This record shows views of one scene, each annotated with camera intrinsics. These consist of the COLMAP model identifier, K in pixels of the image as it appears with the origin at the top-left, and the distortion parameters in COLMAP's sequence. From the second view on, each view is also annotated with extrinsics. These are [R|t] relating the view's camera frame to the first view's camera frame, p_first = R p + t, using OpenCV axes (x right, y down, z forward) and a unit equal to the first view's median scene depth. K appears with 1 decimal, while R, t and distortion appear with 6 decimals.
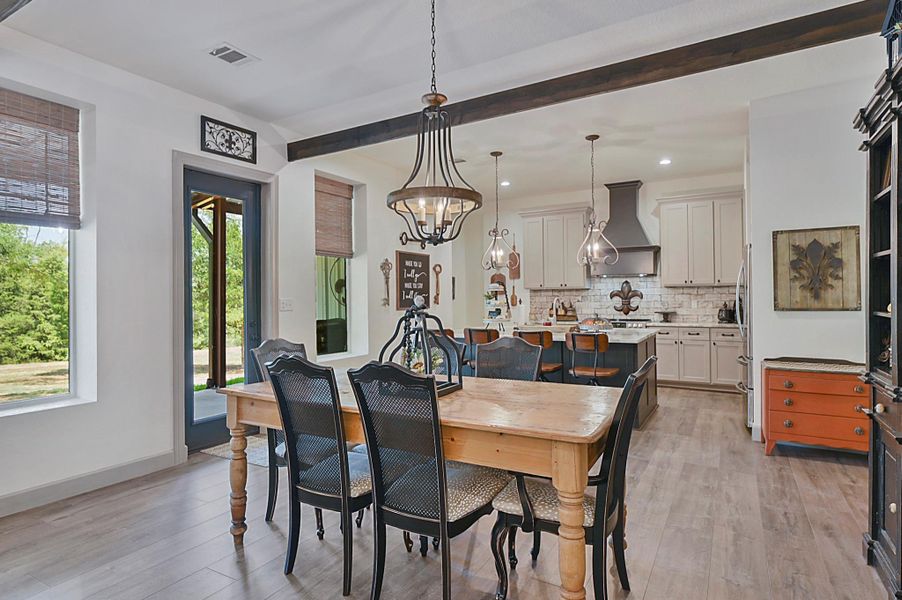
lens RADIAL K [[488.7, 0, 450.2], [0, 488.7, 289.6], [0, 0, 1]] dist [-0.004284, -0.001162]
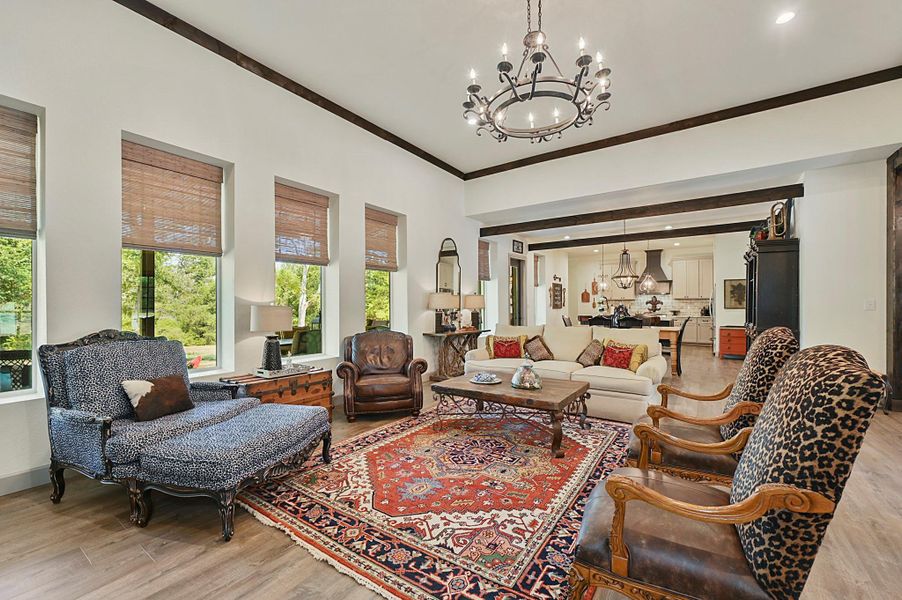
lens RADIAL K [[372.4, 0, 451.0], [0, 372.4, 300.0], [0, 0, 1]] dist [-0.000672, -0.000122]
pose [[0.997126, 0.006936, -0.075449, -0.435885], [-0.006461, 0.999958, 0.006544, -0.006455], [0.075491, -0.006038, 0.997128, -0.740190]]
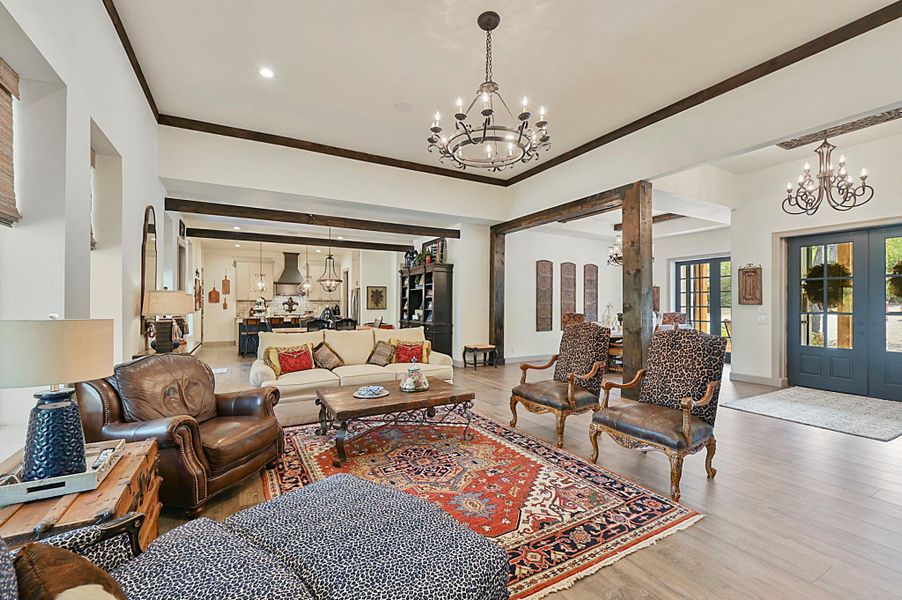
lens RADIAL K [[383.2, 0, 451.0], [0, 383.2, 300.0], [0, 0, 1]] dist [0.000389, 0.000213]
pose [[0.505292, 0.019642, 0.862725, -0.836147], [-0.023945, 0.999675, -0.008736, -0.008838], [-0.862616, -0.016244, 0.505598, -0.532671]]
